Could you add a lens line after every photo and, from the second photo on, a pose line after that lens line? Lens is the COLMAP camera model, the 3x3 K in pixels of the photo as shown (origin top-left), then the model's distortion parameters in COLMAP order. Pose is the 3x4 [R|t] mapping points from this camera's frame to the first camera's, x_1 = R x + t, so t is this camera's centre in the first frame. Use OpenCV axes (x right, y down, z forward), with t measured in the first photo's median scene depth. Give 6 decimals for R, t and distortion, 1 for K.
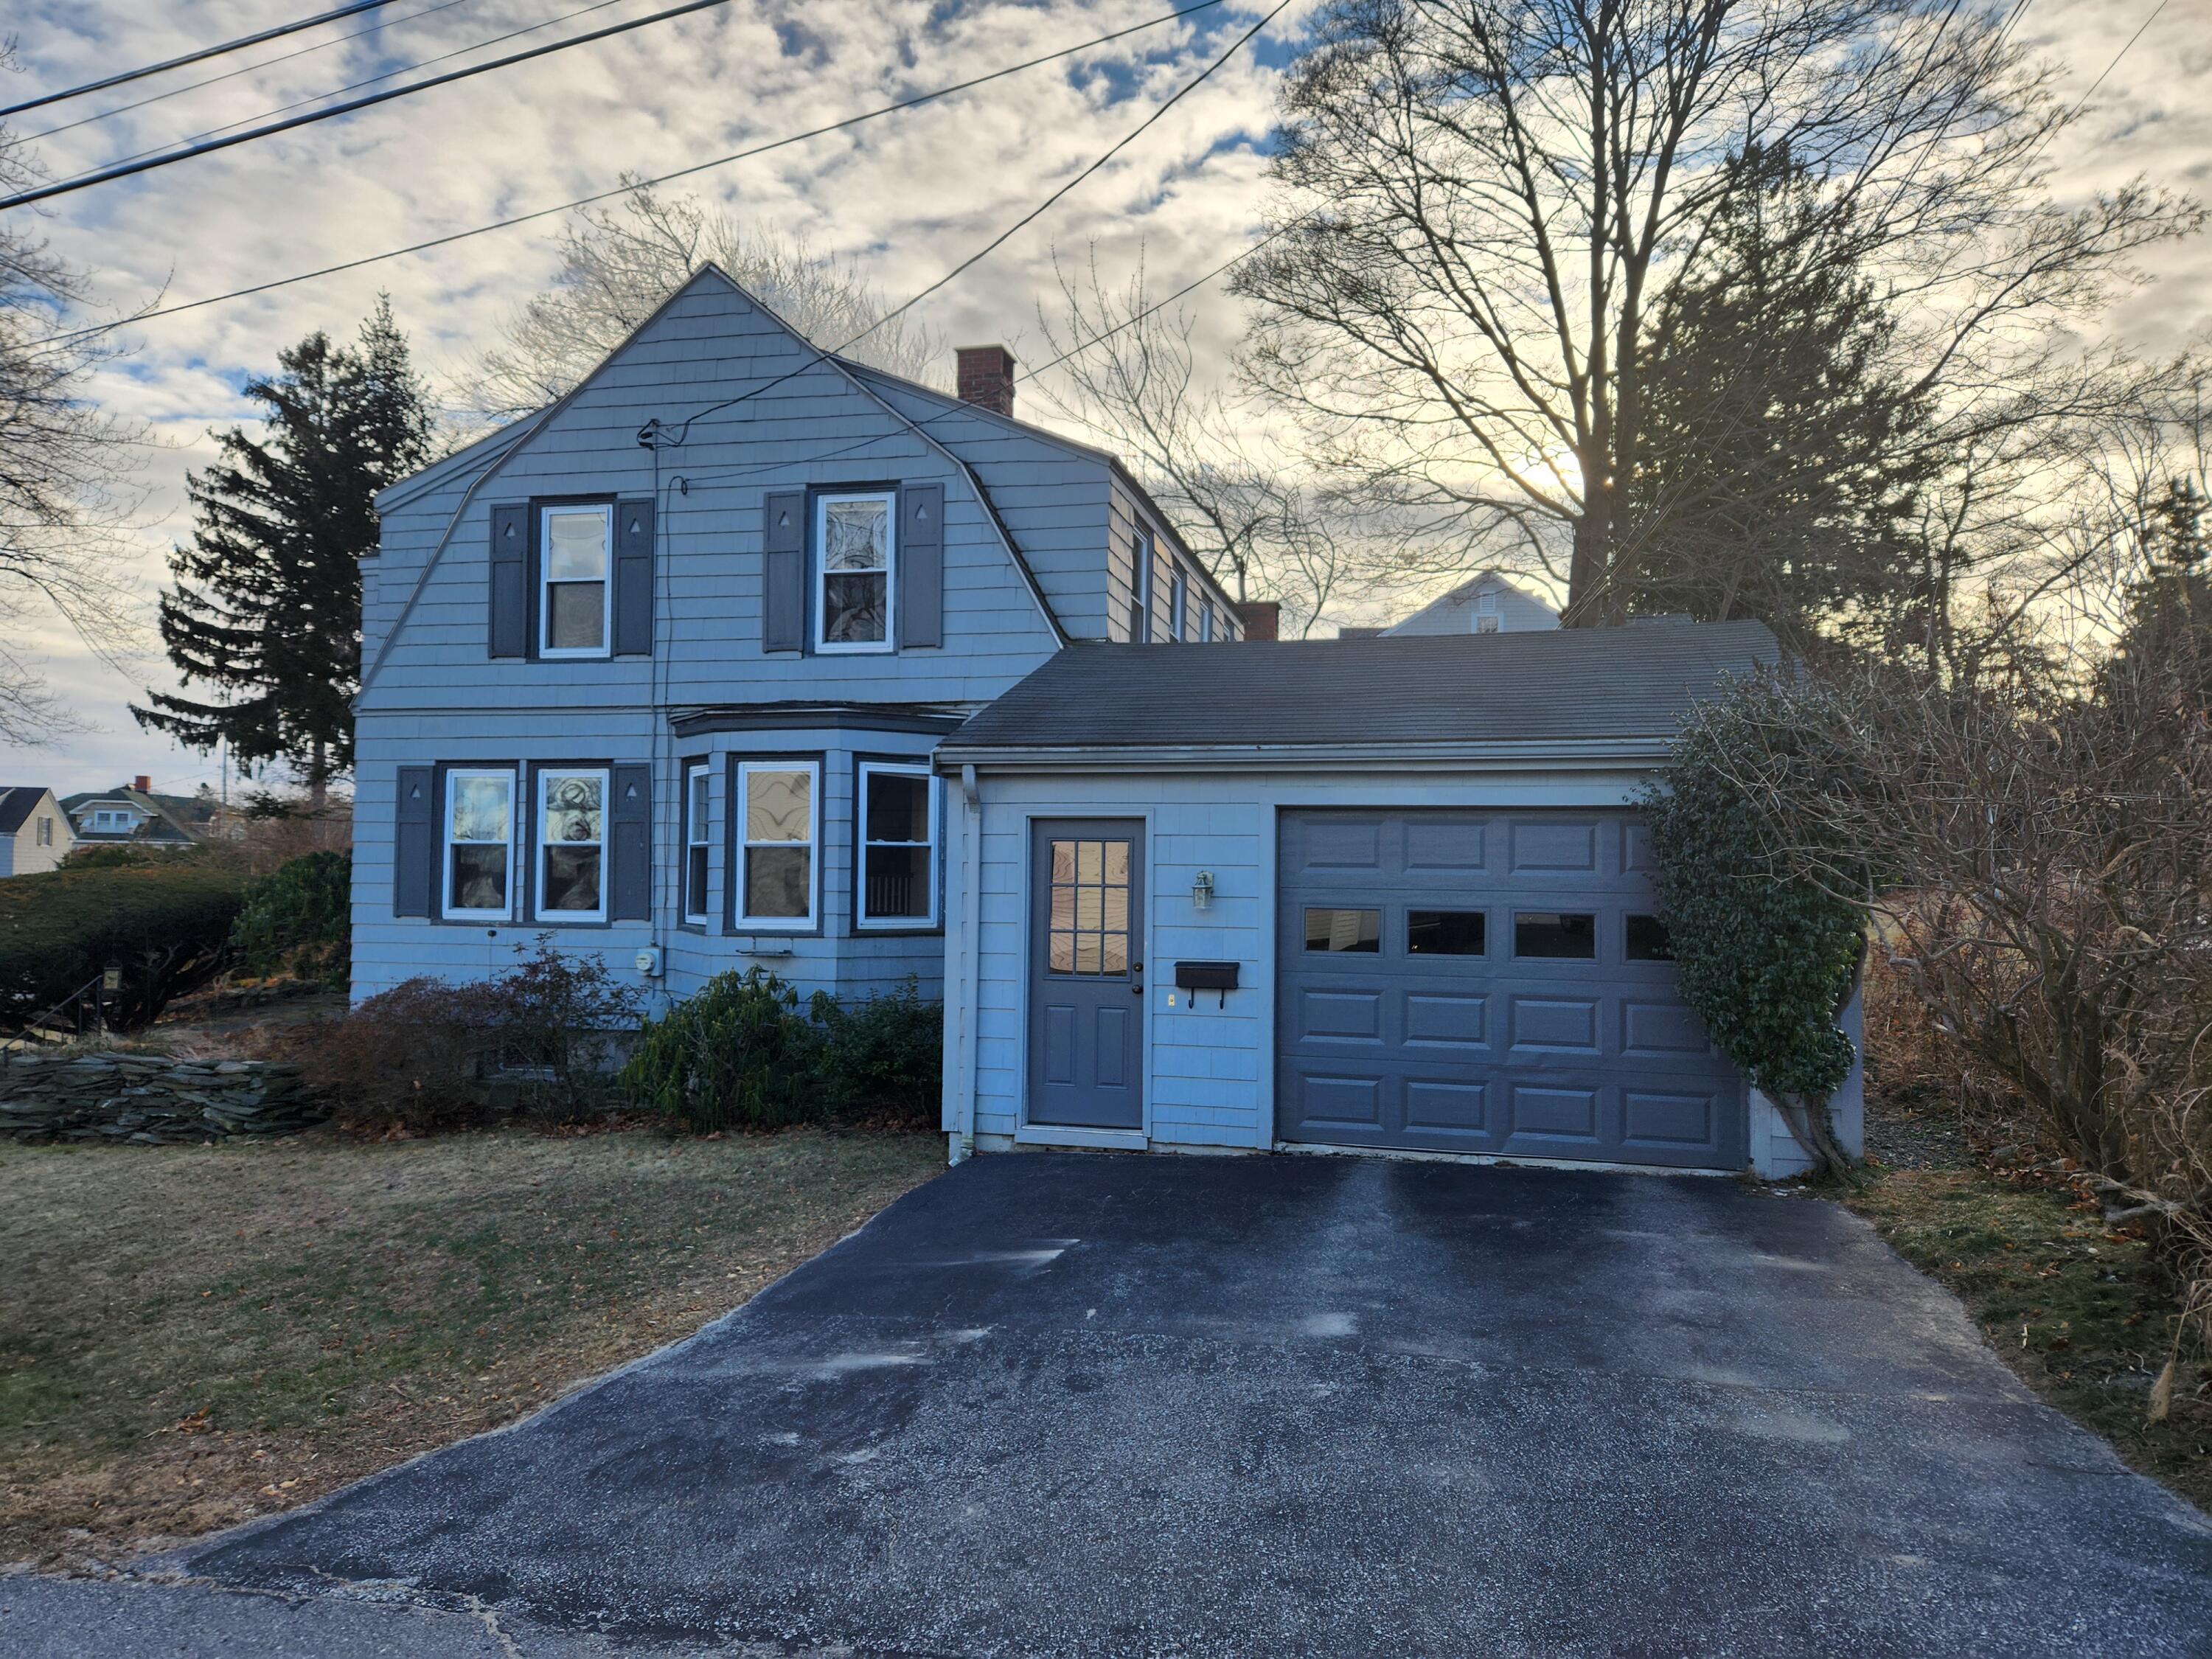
lens RADIAL K [[1472.7, 0, 1087.3], [0, 1472.7, 840.3], [0, 0, 1]] dist [0.079166, -0.067890]
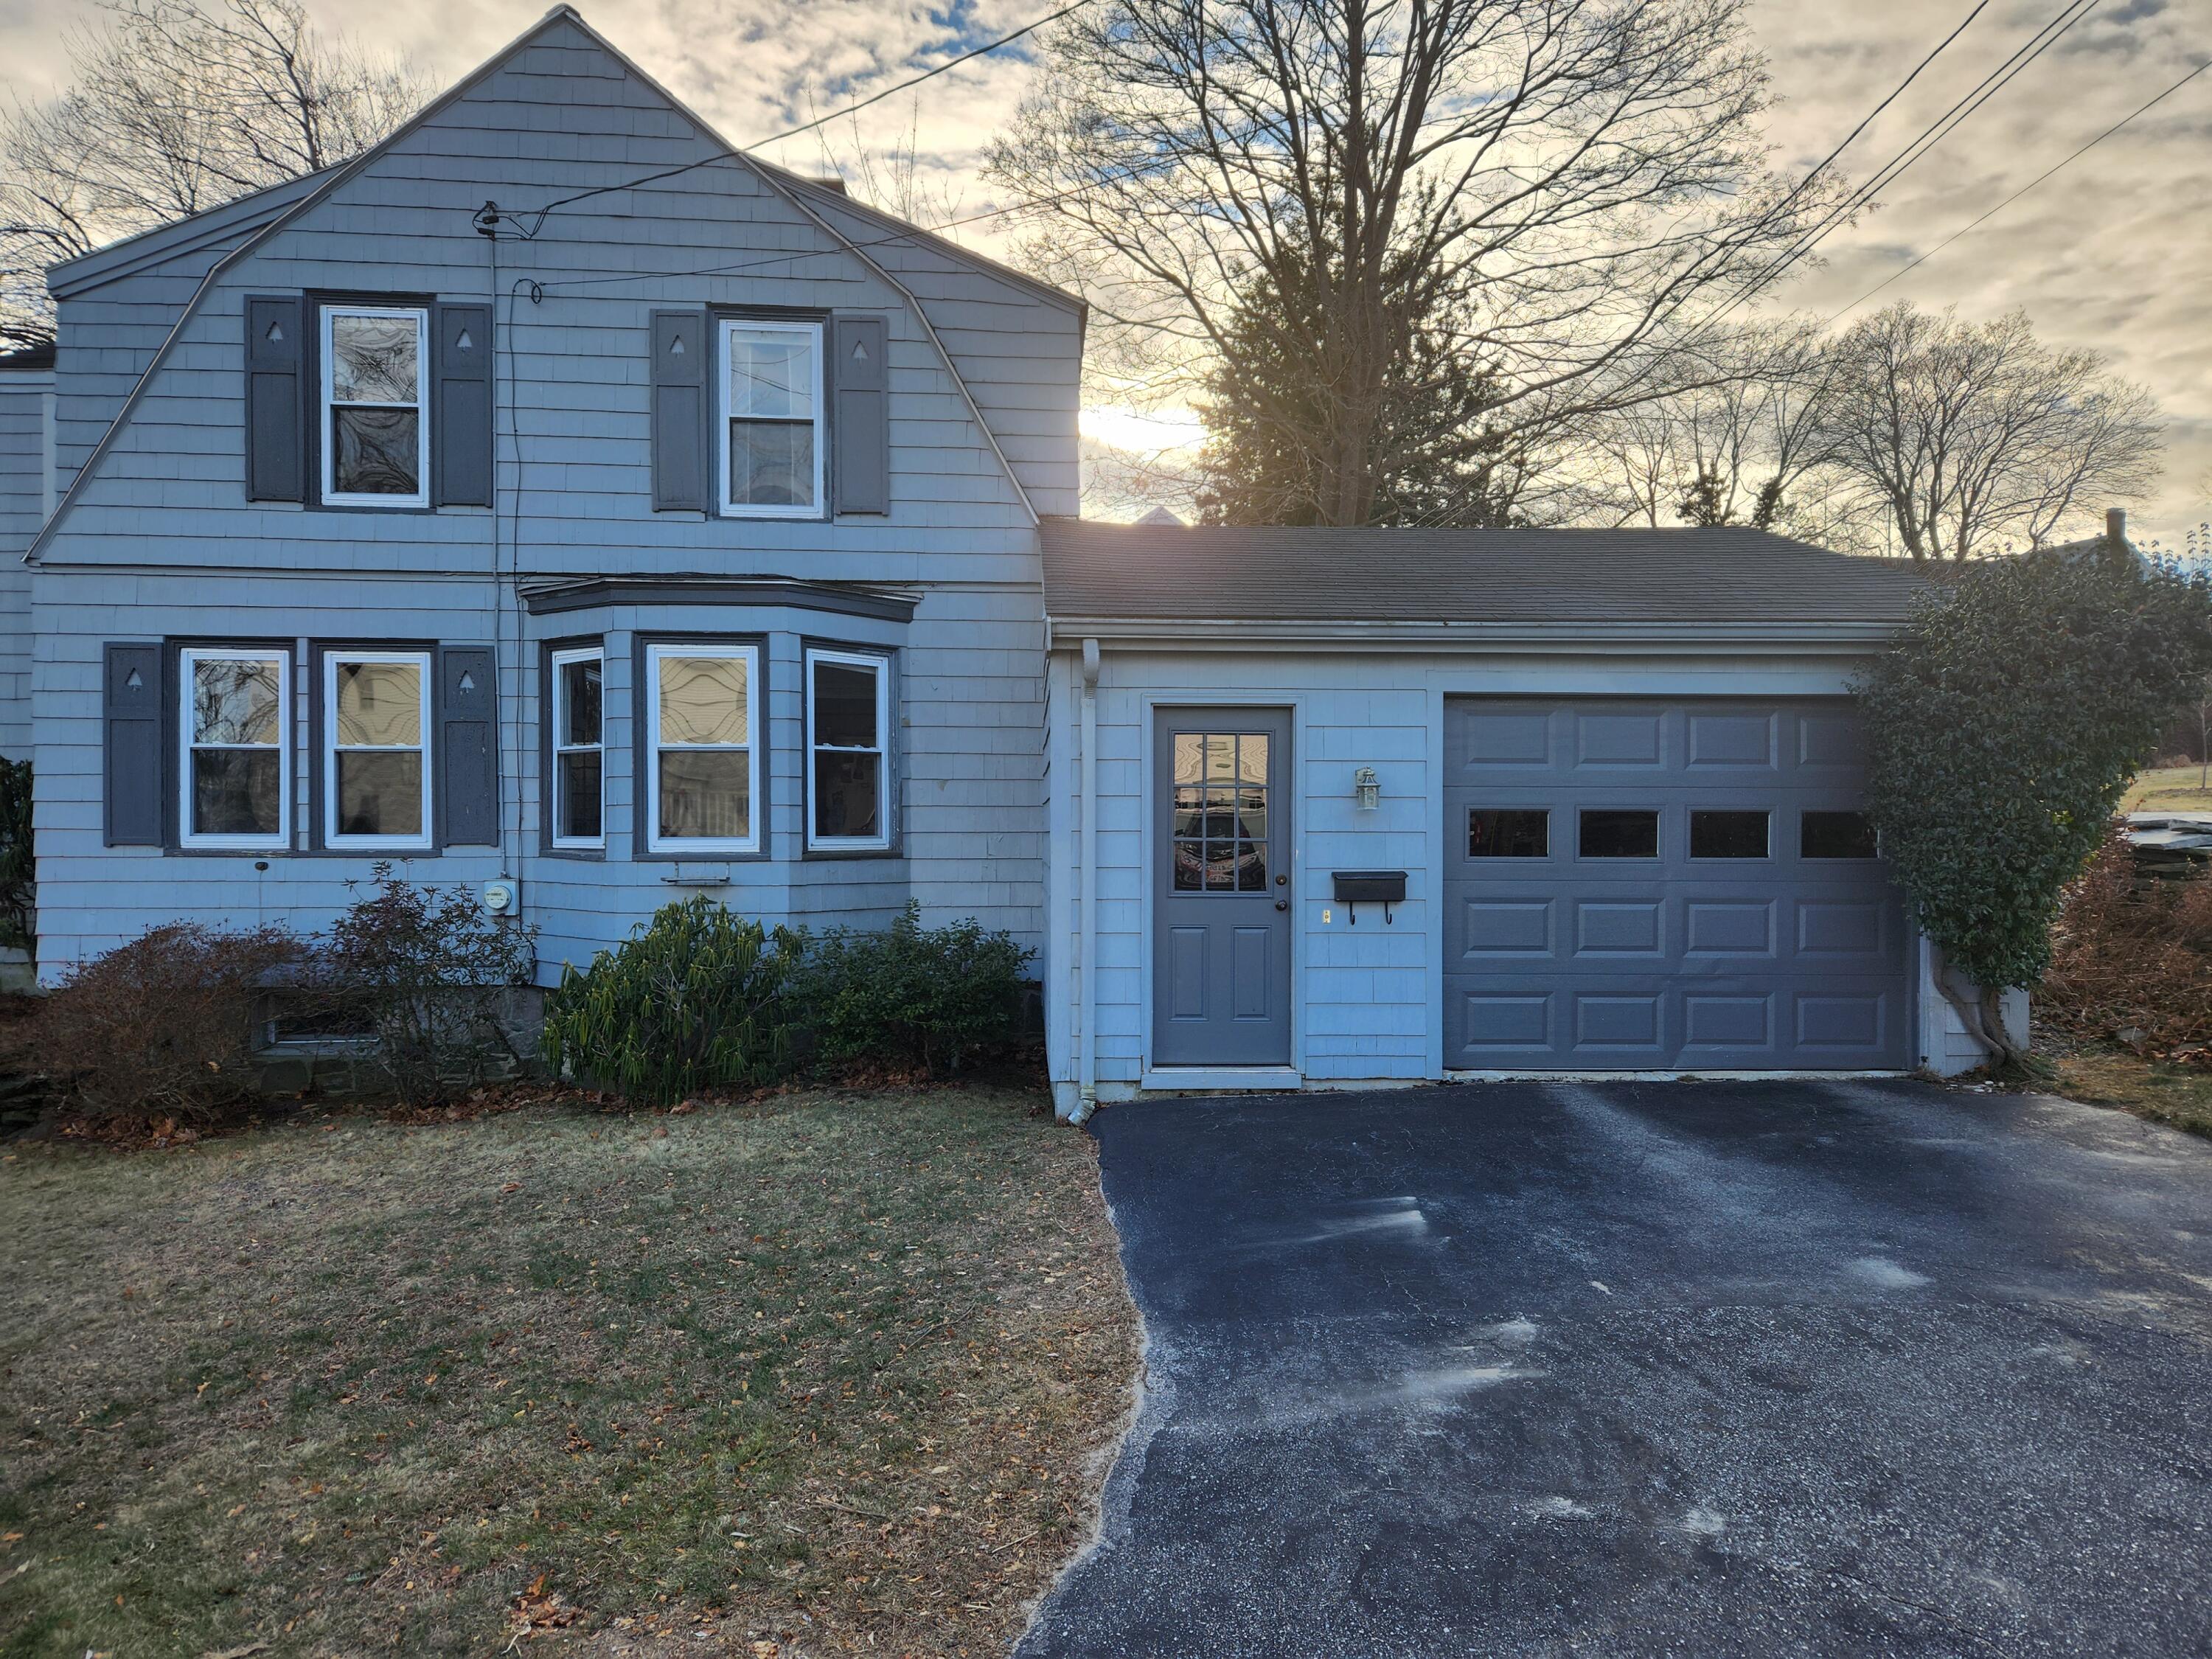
lens RADIAL K [[1472.7, 0, 1123.8], [0, 1472.7, 839.4], [0, 0, 1]] dist [0.079166, -0.067890]
pose [[0.953133, -0.012185, 0.302305, -0.315662], [0.000629, 0.999266, 0.038296, 0.029462], [-0.302550, -0.036311, 0.952442, 0.206136]]
